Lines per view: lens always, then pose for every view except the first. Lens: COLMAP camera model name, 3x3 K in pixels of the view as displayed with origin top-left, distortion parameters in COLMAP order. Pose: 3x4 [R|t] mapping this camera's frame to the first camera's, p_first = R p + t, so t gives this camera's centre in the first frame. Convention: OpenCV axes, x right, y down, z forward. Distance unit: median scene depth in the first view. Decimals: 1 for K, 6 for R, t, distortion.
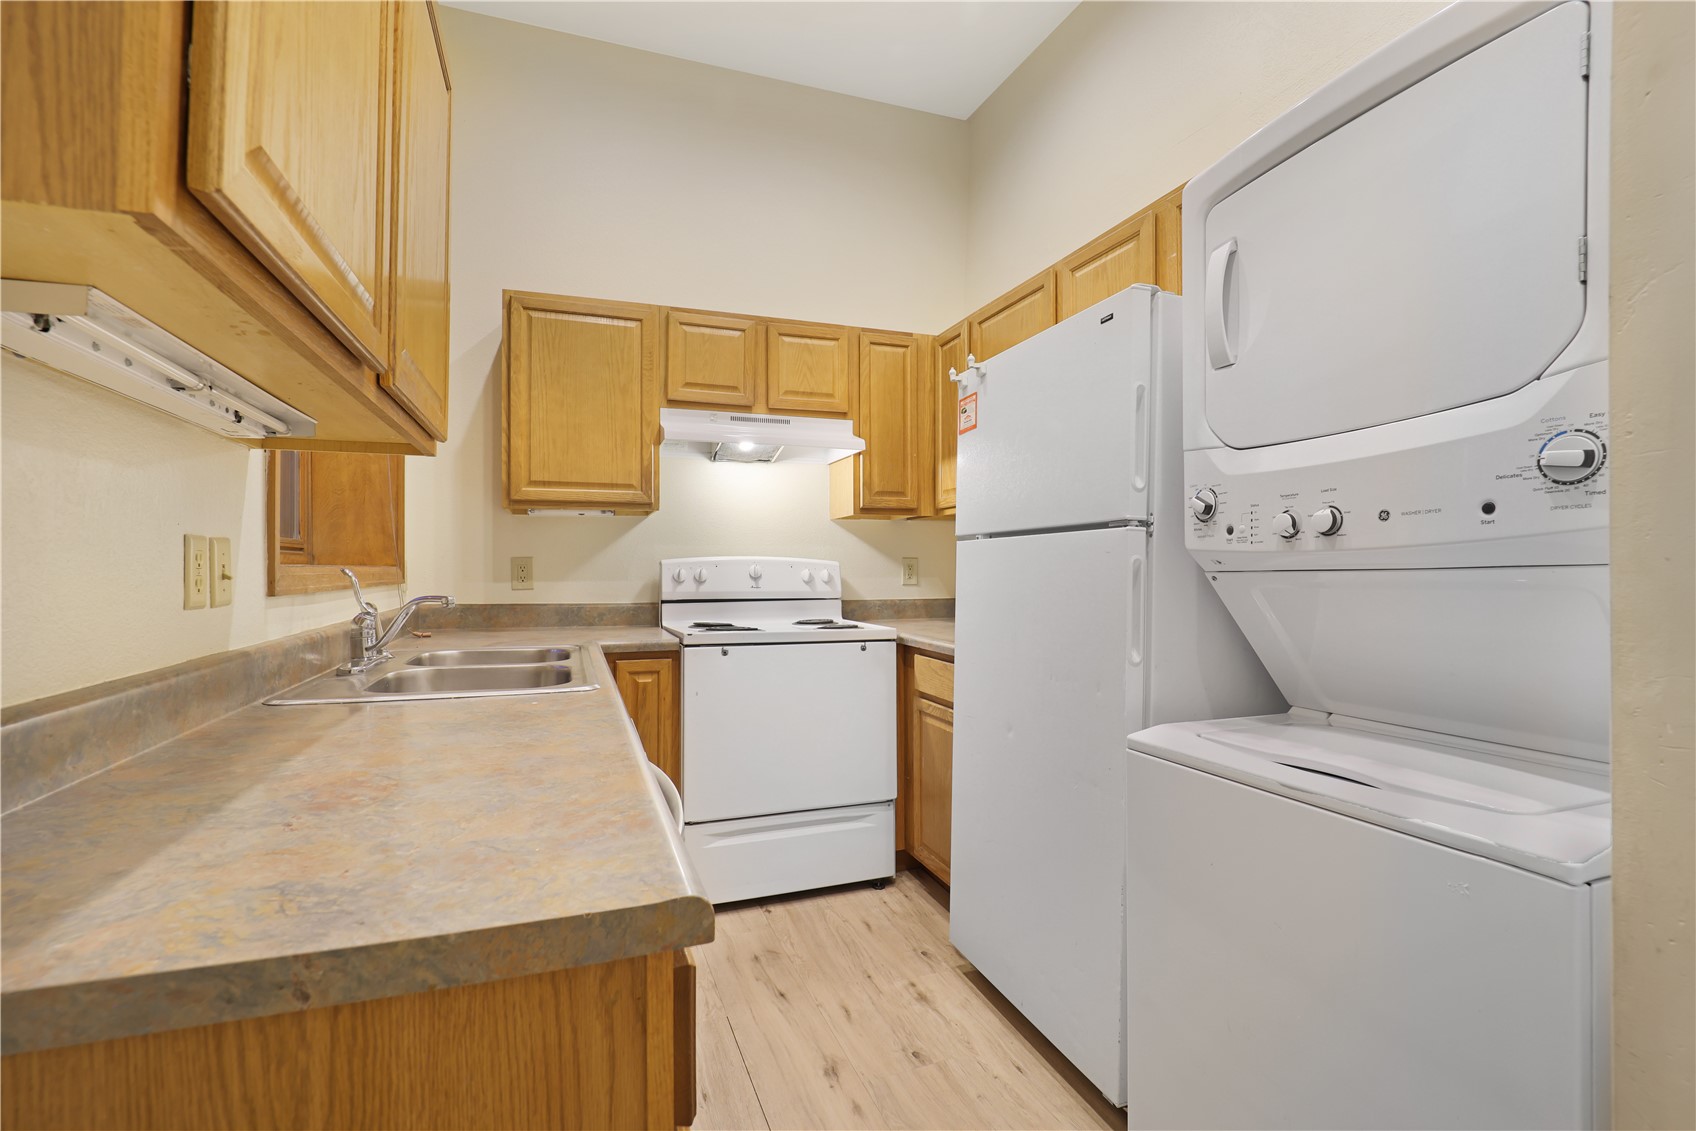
lens RADIAL K [[755.5, 0, 844.6], [0, 755.5, 568.8], [0, 0, 1]] dist [-0.021609, -0.000149]
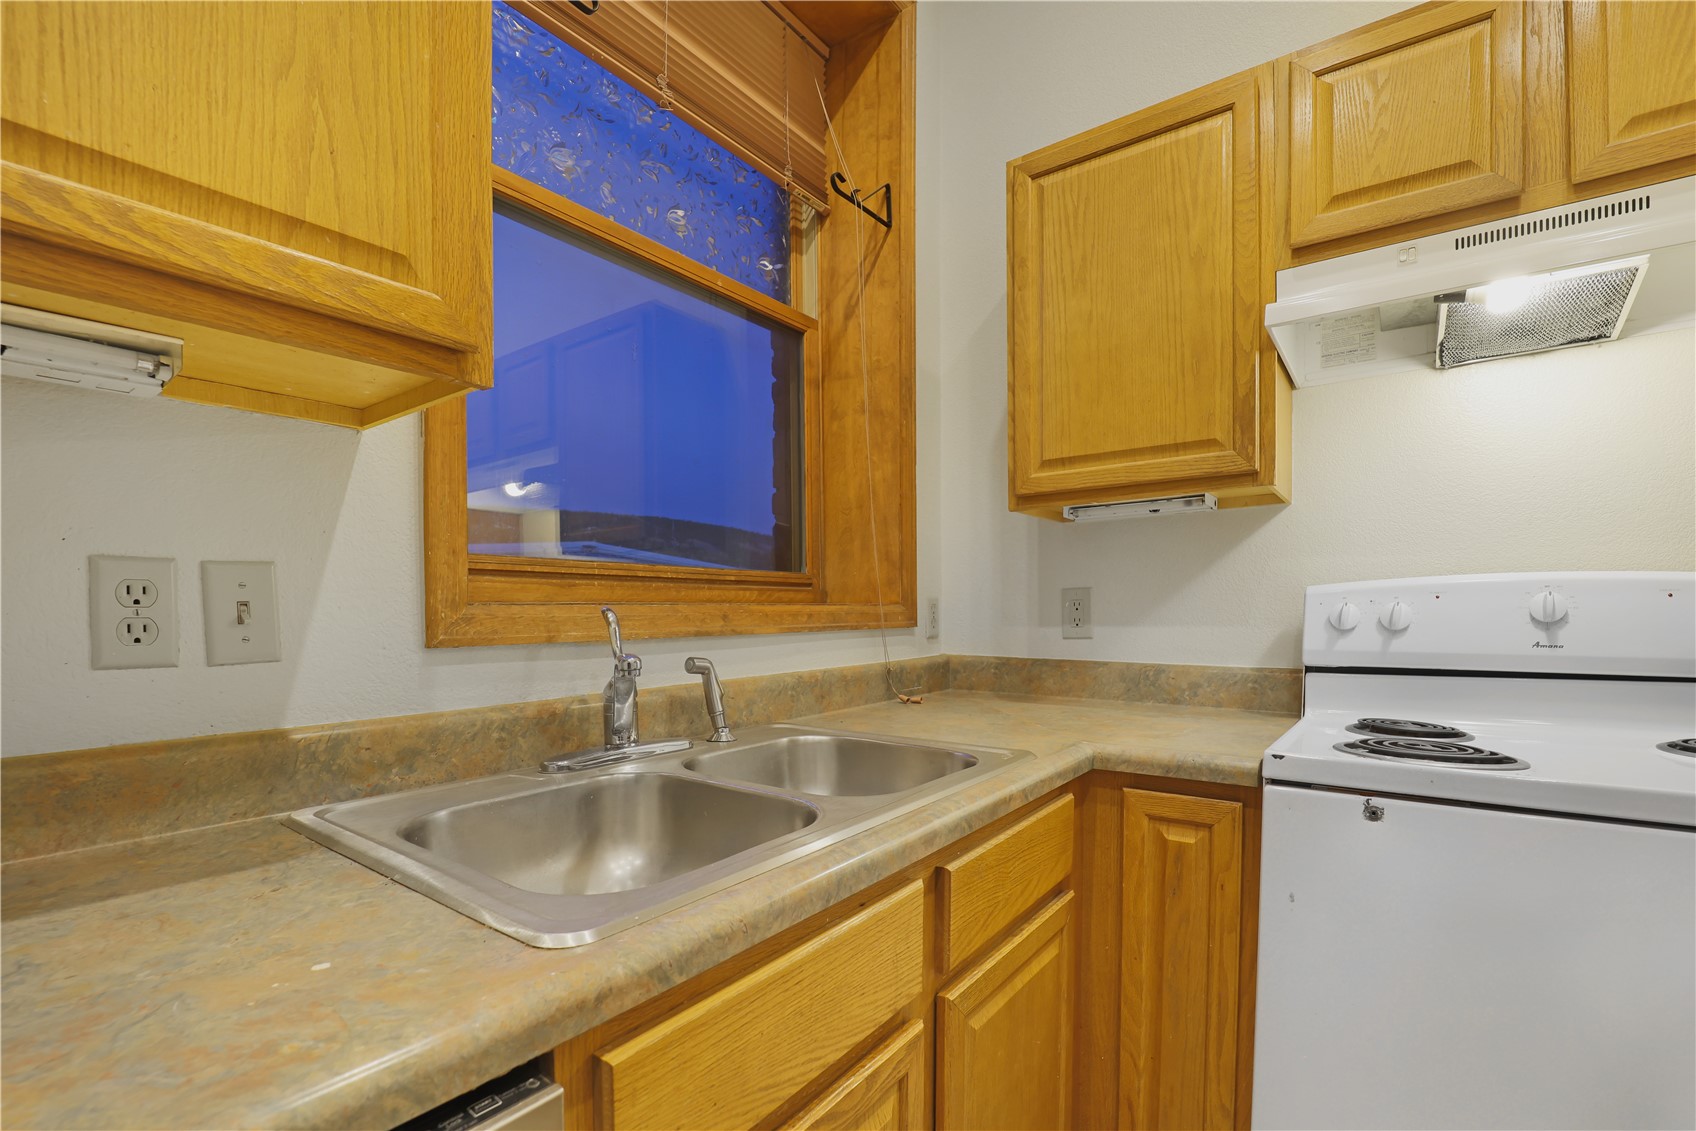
lens RADIAL K [[755.5, 0, 901.3], [0, 755.5, 636.4], [0, 0, 1]] dist [-0.021609, -0.000149]
pose [[0.566353, 0.024357, -0.823803, 0.021067], [0.007886, 0.999357, 0.034969, 0.002316], [0.824125, -0.026302, 0.565797, 0.533119]]
